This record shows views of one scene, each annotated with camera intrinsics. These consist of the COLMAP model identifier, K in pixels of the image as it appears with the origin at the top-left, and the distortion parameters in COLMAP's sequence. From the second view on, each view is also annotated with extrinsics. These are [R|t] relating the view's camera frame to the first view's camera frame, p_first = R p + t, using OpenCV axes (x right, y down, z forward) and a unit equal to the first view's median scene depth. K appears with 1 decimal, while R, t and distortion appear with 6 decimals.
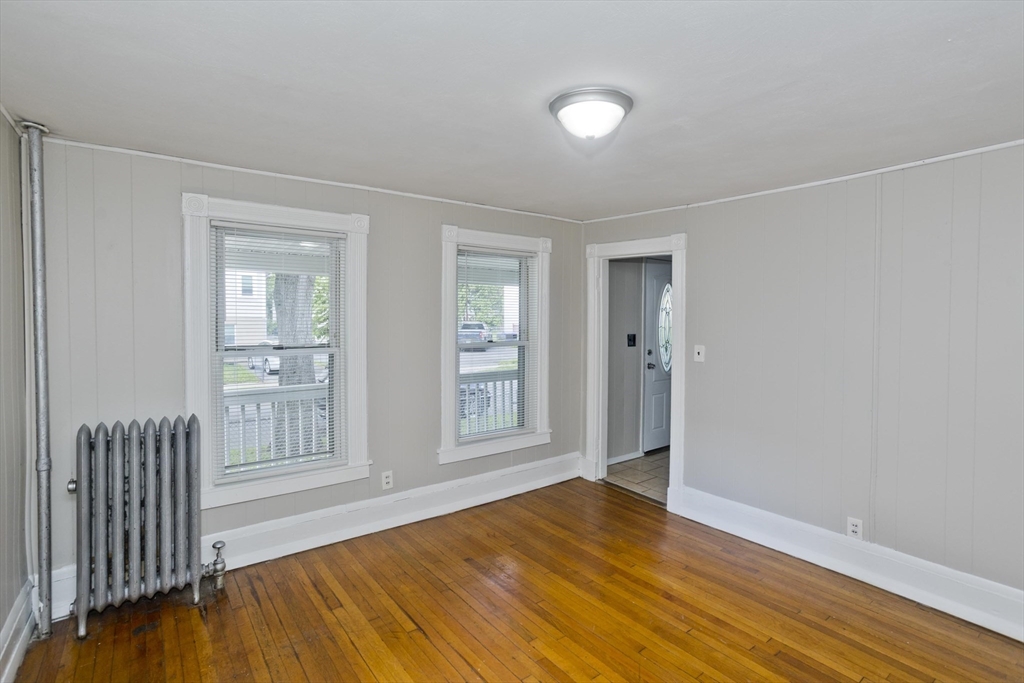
lens RADIAL K [[507.5, 0, 509.3], [0, 507.5, 332.4], [0, 0, 1]] dist [-0.053527, 0.037528]
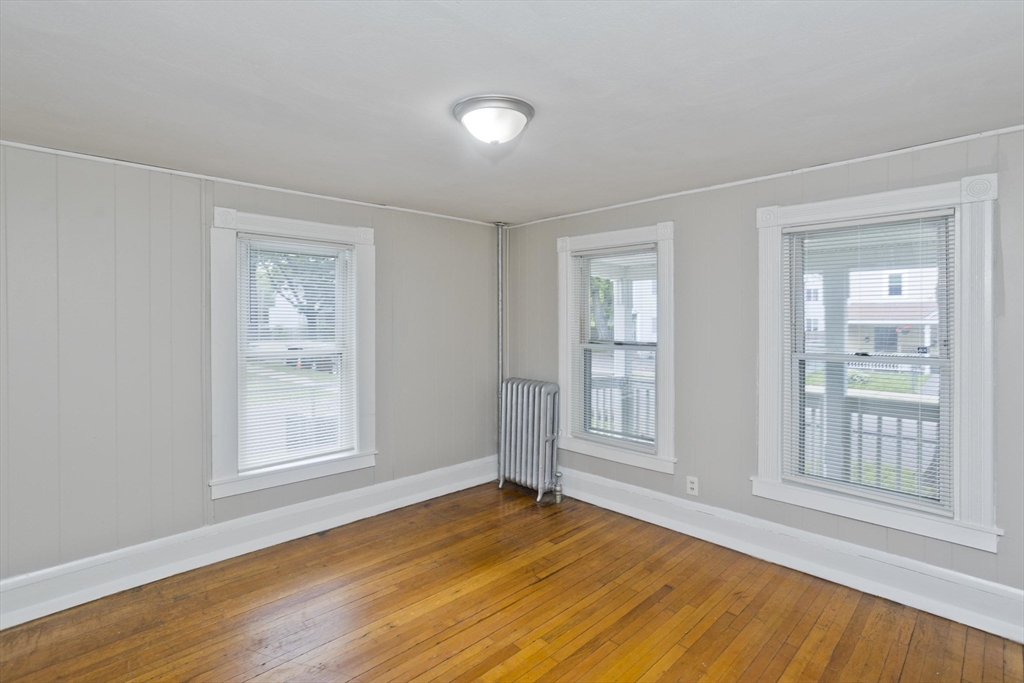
lens RADIAL K [[503.1, 0, 510.0], [0, 503.1, 328.2], [0, 0, 1]] dist [0.001382, 0.001231]
pose [[0.121815, 0.015729, -0.992428, 0.798863], [-0.031974, 0.999418, 0.011915, -0.014069], [0.992038, 0.030281, 0.122247, 0.613538]]
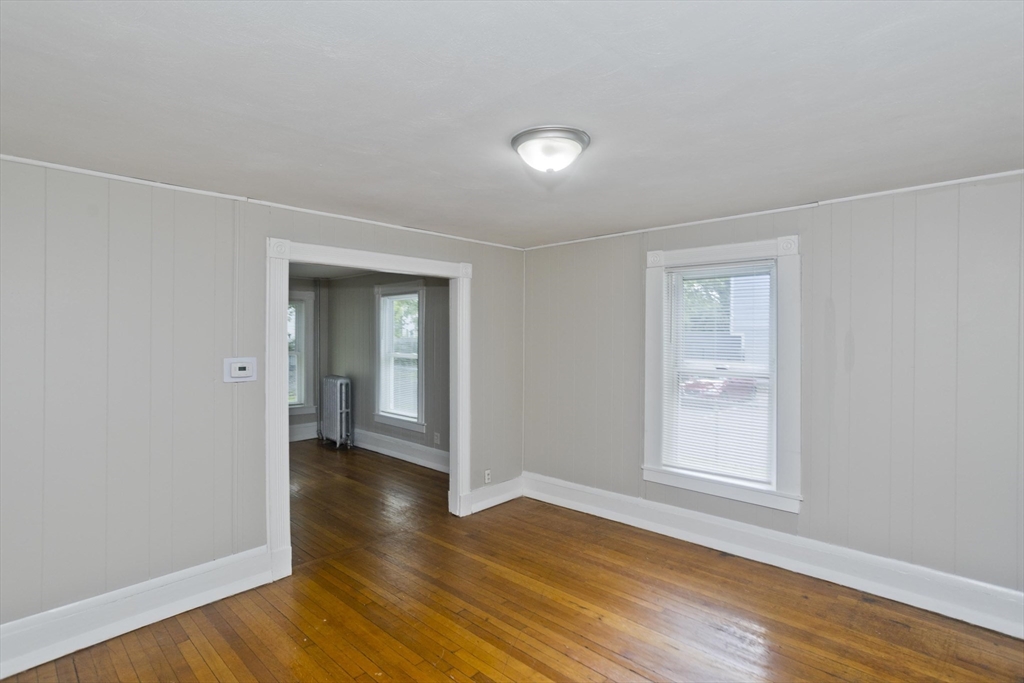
lens RADIAL K [[507.5, 0, 509.3], [0, 507.5, 332.4], [0, 0, 1]] dist [-0.053527, 0.037528]
pose [[-0.984375, -0.005252, -0.176009, 0.294923], [-0.009898, 0.999625, 0.025530, -0.050181], [0.175809, 0.026873, -0.984057, 1.379752]]
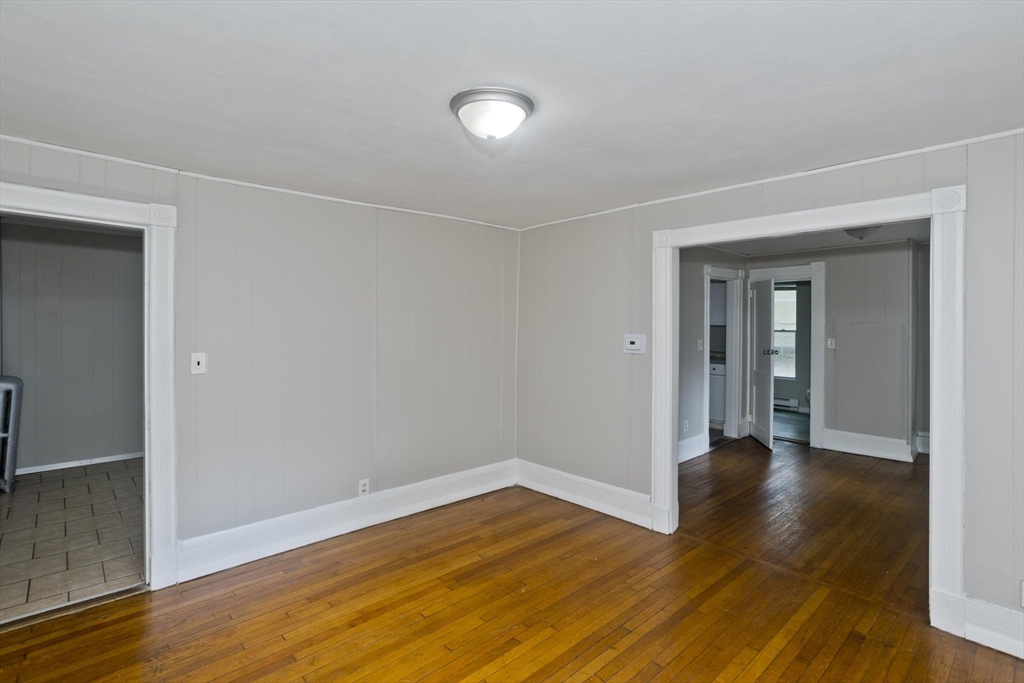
lens RADIAL K [[499.2, 0, 518.1], [0, 499.2, 322.9], [0, 0, 1]] dist [-0.019803, 0.001731]
pose [[-0.108694, -0.010424, 0.994021, -0.553637], [0.029395, 0.999474, 0.013696, -0.021297], [-0.993641, 0.030708, -0.108330, 0.713178]]
